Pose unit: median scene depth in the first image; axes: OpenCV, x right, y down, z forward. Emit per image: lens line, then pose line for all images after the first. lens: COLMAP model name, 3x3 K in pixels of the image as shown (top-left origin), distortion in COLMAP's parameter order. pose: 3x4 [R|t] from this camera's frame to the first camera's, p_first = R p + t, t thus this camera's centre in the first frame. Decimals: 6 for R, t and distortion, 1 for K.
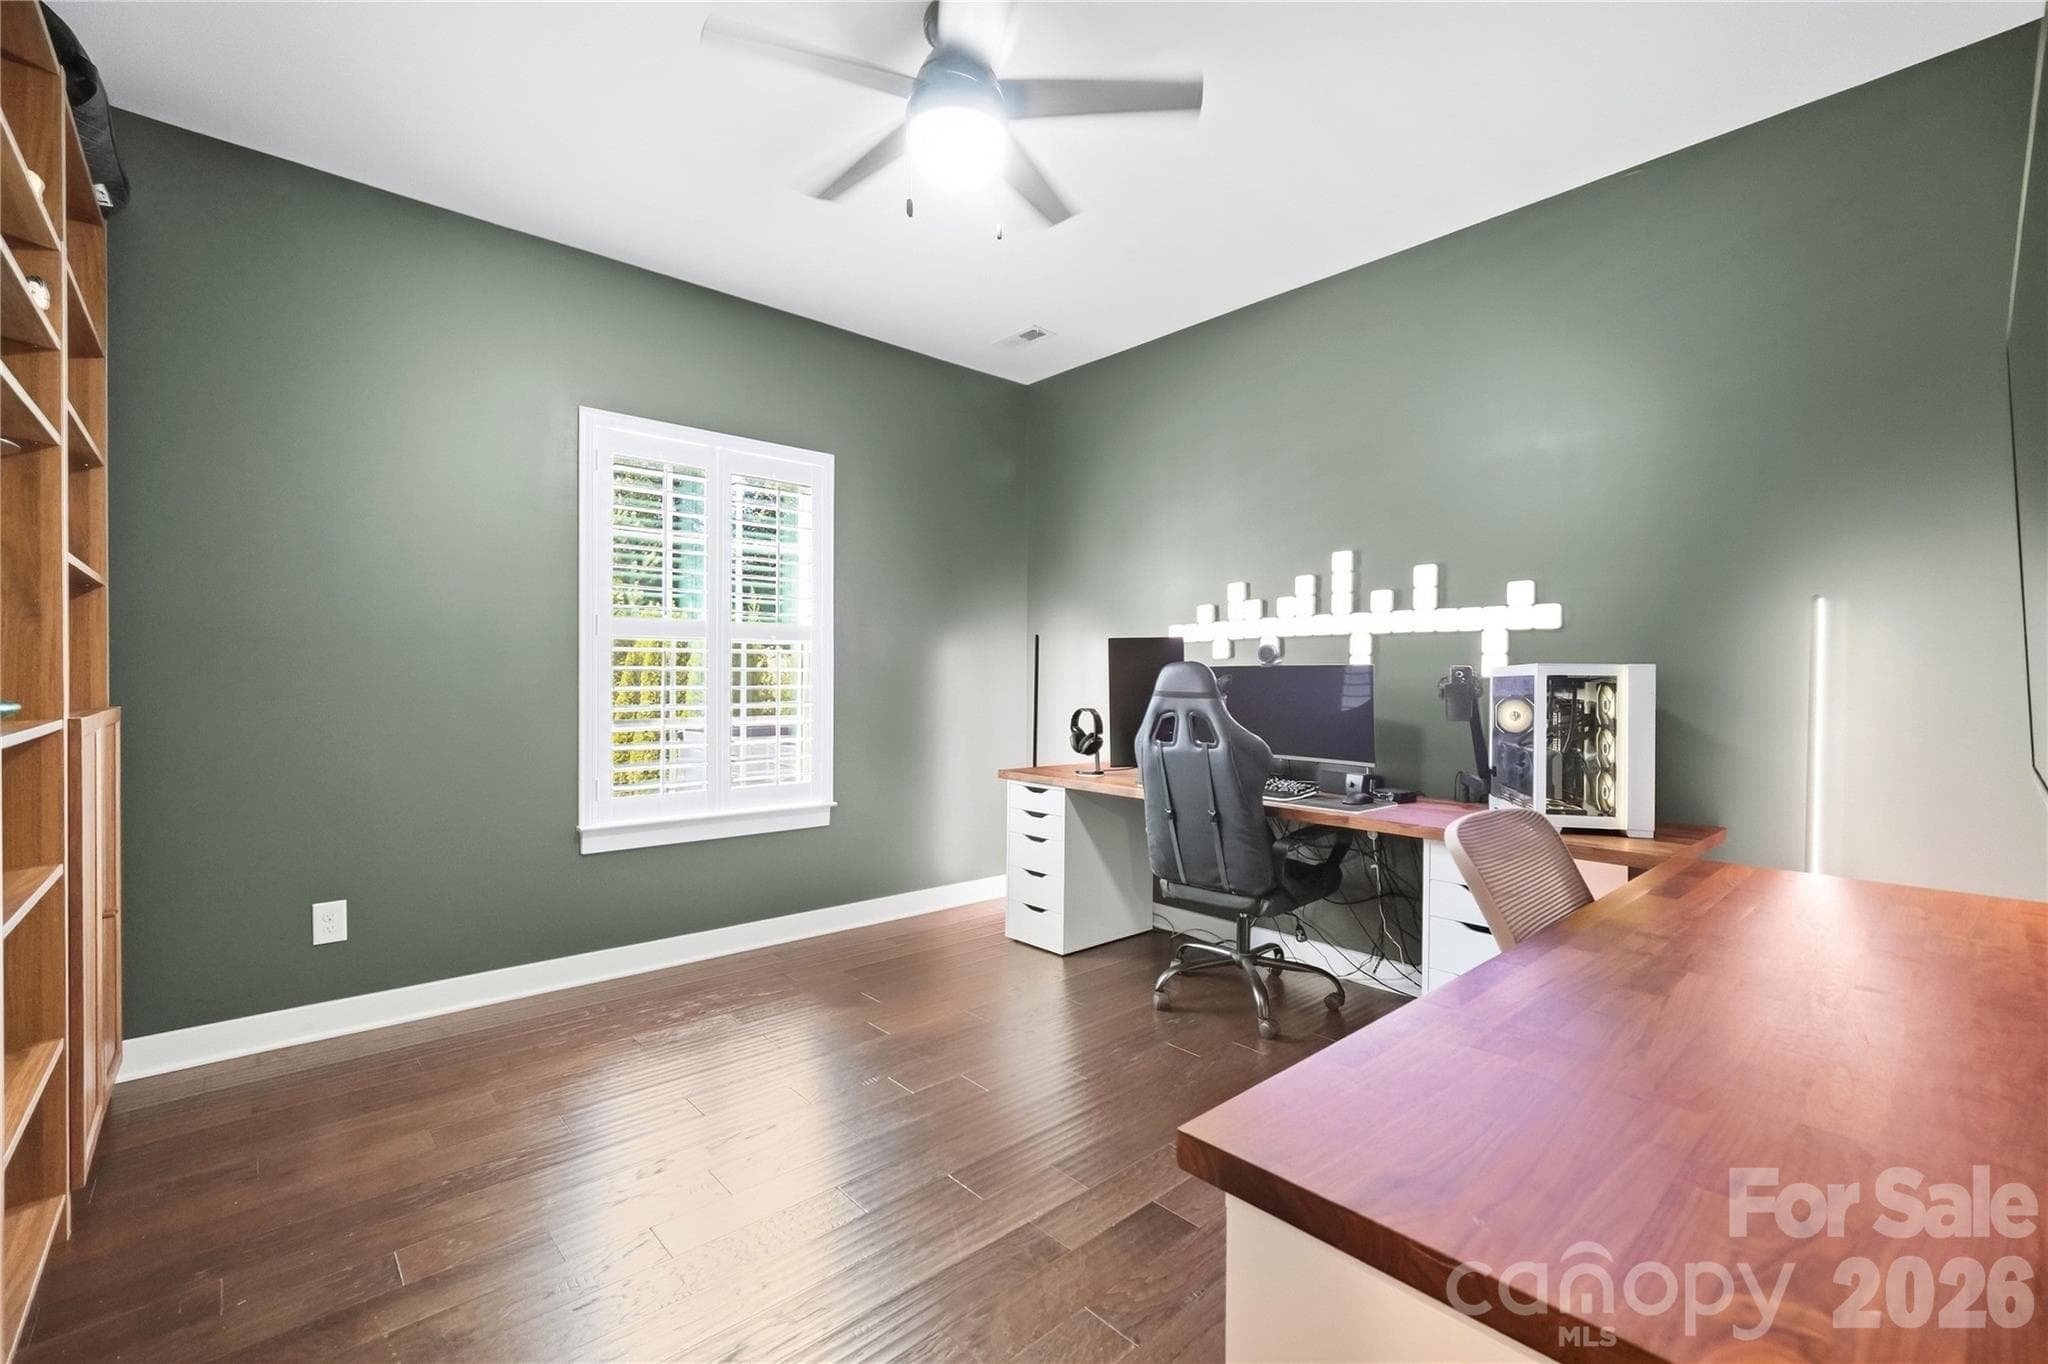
lens RADIAL K [[879.9, 0, 1017.1], [0, 879.9, 678.3], [0, 0, 1]] dist [-0.004869, -0.000090]
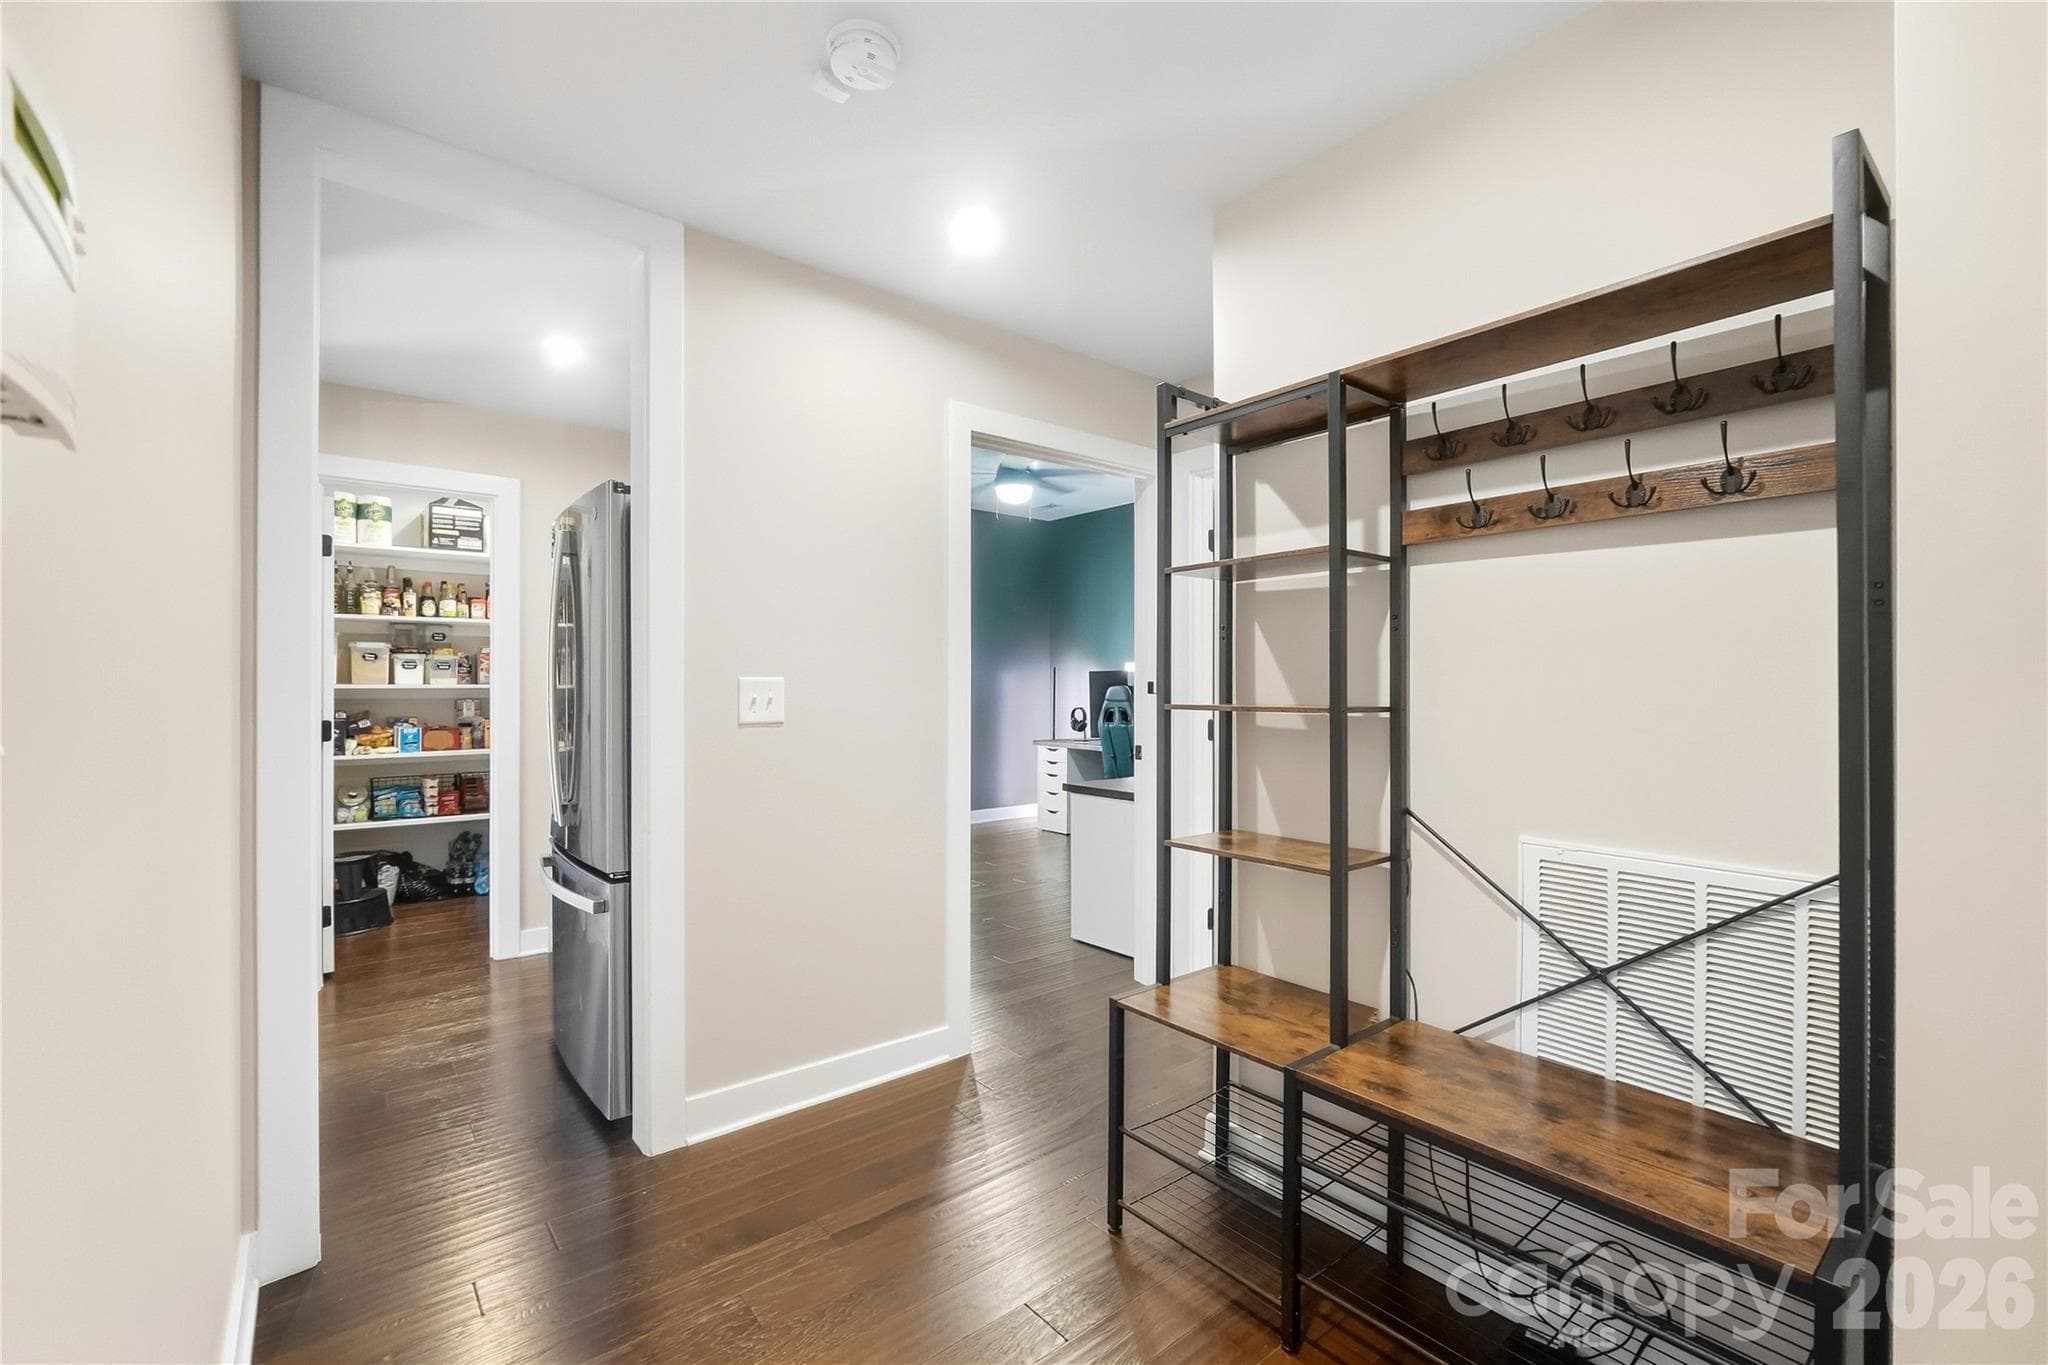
lens RADIAL K [[879.9, 0, 1029.7], [0, 879.9, 685.6], [0, 0, 1]] dist [-0.004869, -0.000090]
pose [[0.997969, 0.001315, -0.063687, 0.094758], [-0.001685, 0.999982, -0.005747, -0.003056], [0.063678, 0.005843, 0.997953, -0.936776]]
